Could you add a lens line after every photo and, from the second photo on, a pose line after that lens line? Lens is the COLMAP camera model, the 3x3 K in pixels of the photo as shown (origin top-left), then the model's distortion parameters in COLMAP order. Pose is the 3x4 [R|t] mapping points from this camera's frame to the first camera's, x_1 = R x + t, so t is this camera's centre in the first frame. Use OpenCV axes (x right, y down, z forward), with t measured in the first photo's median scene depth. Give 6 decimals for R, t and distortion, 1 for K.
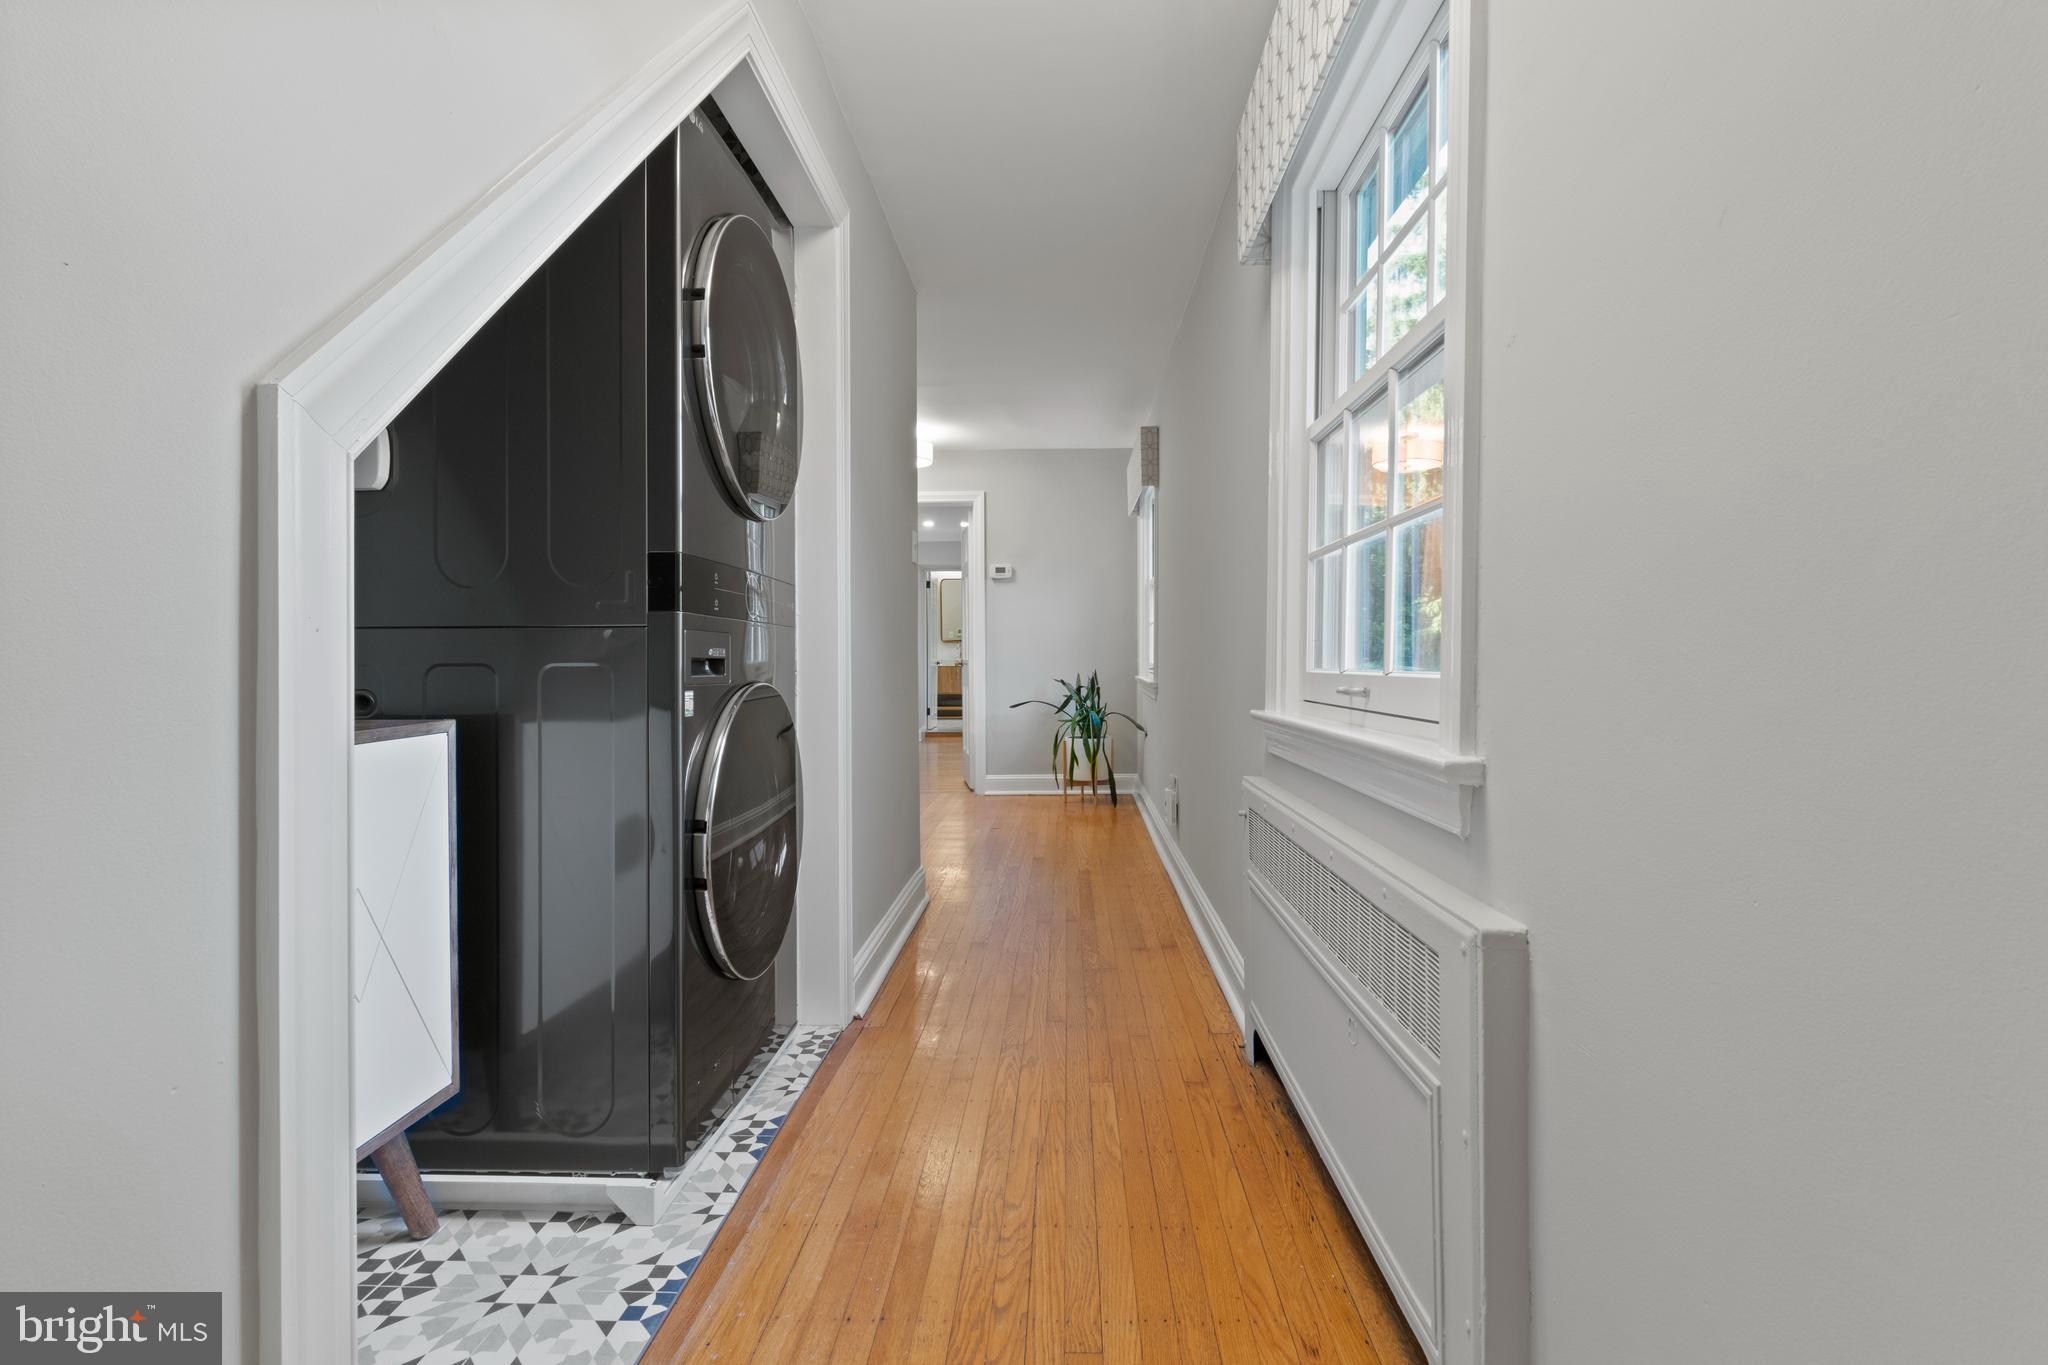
lens RADIAL K [[958.3, 0, 1039.0], [0, 958.3, 661.3], [0, 0, 1]] dist [0.000565, 0.000208]
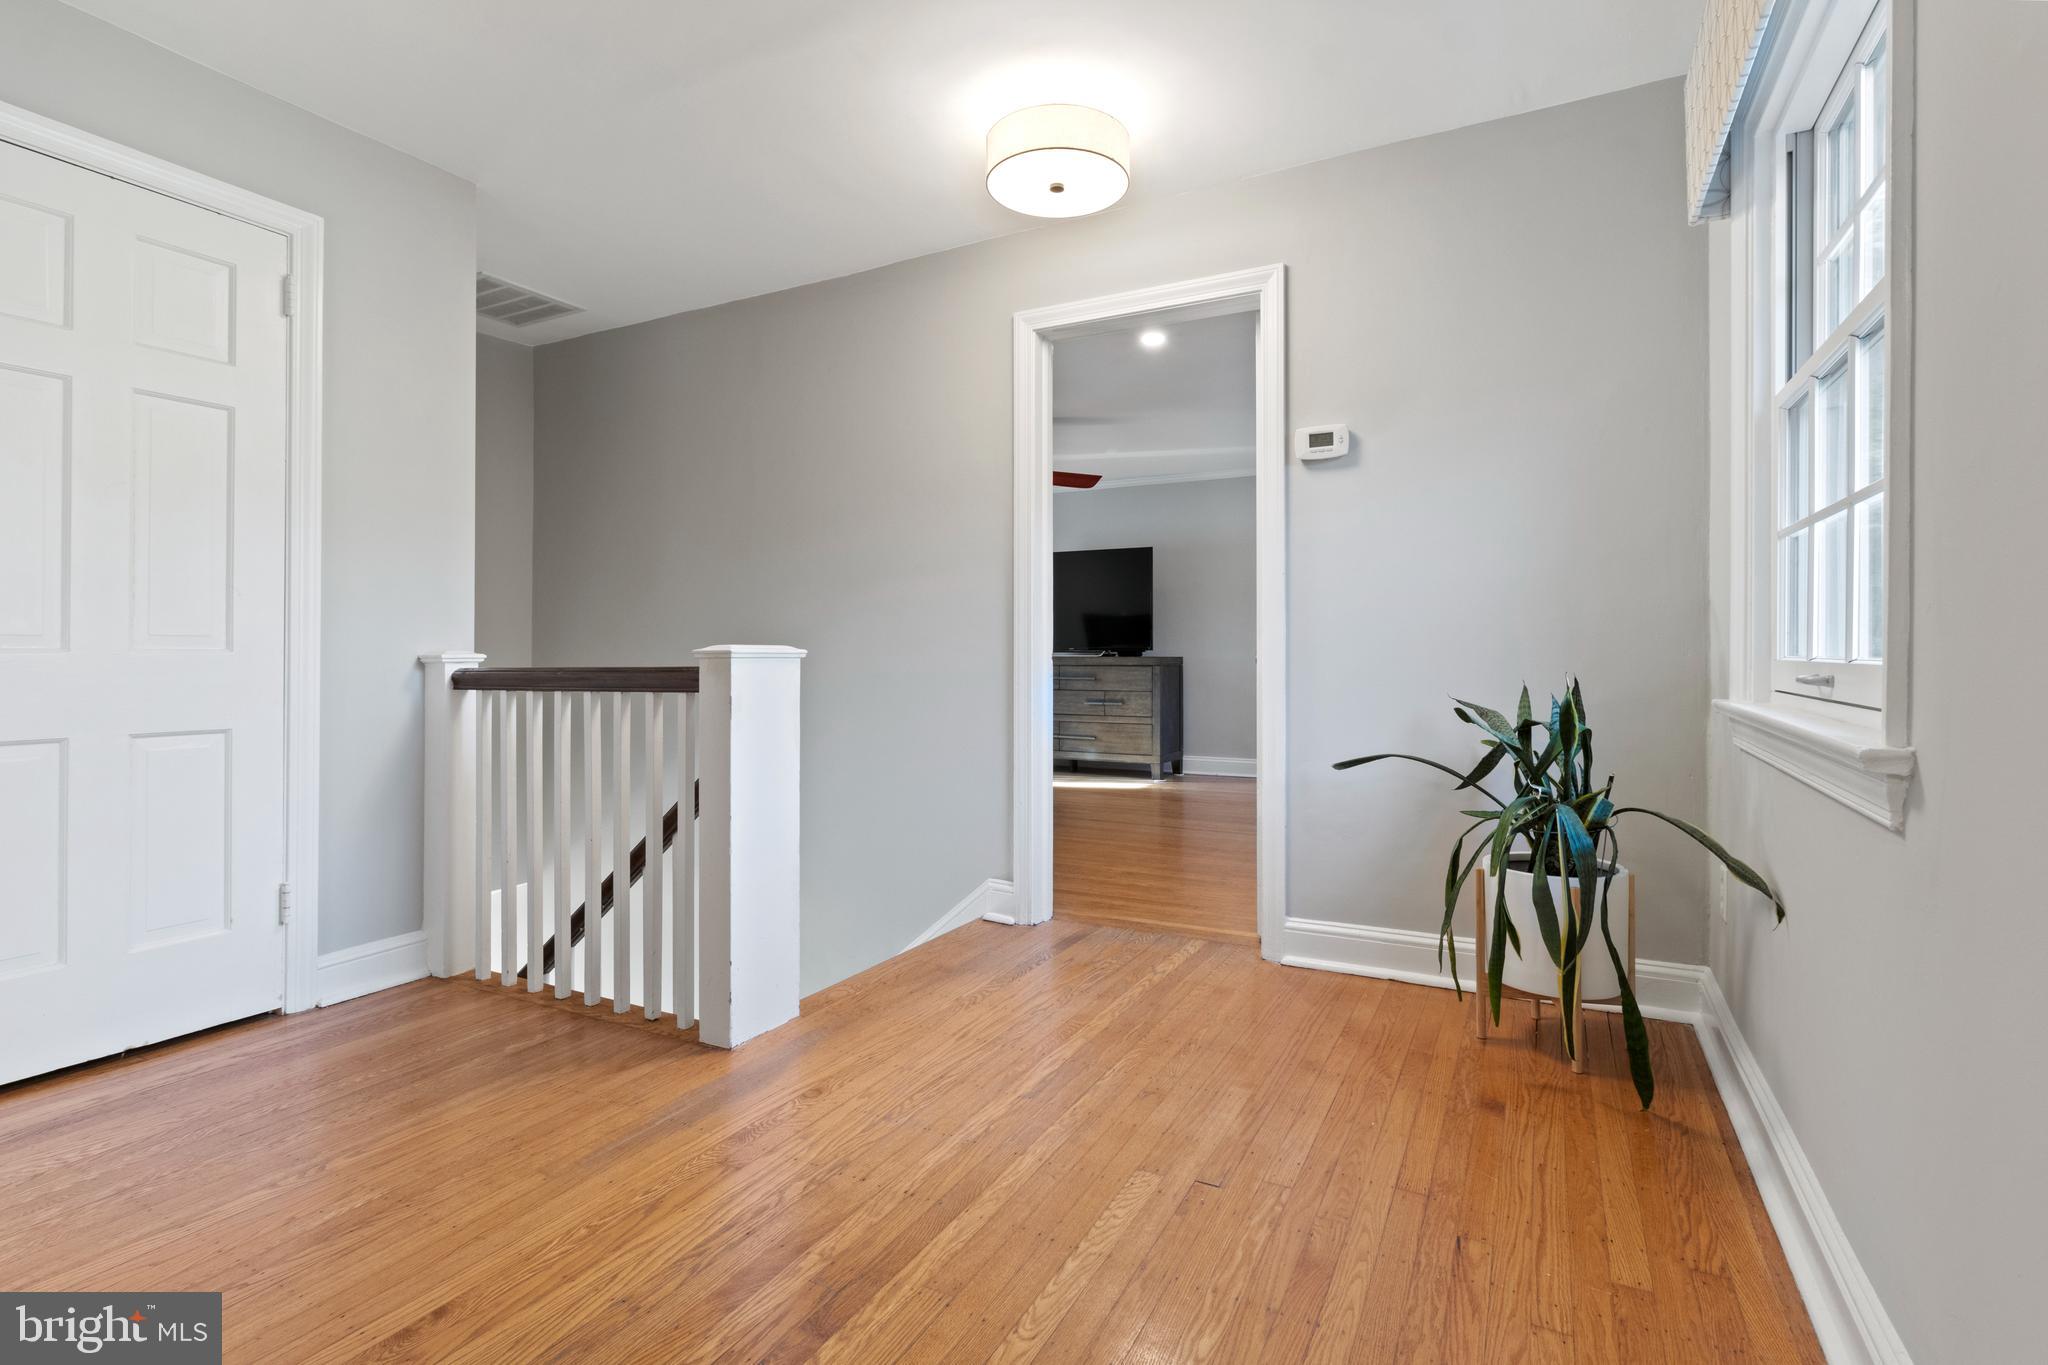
lens RADIAL K [[959.3, 0, 1028.4], [0, 959.3, 647.3], [0, 0, 1]] dist [0.001780, -0.000104]
pose [[0.895474, 0.003705, -0.445099, 0.035133], [-0.006033, 0.999975, -0.003812, -0.000271], [0.445074, 0.006099, 0.895473, 0.589752]]
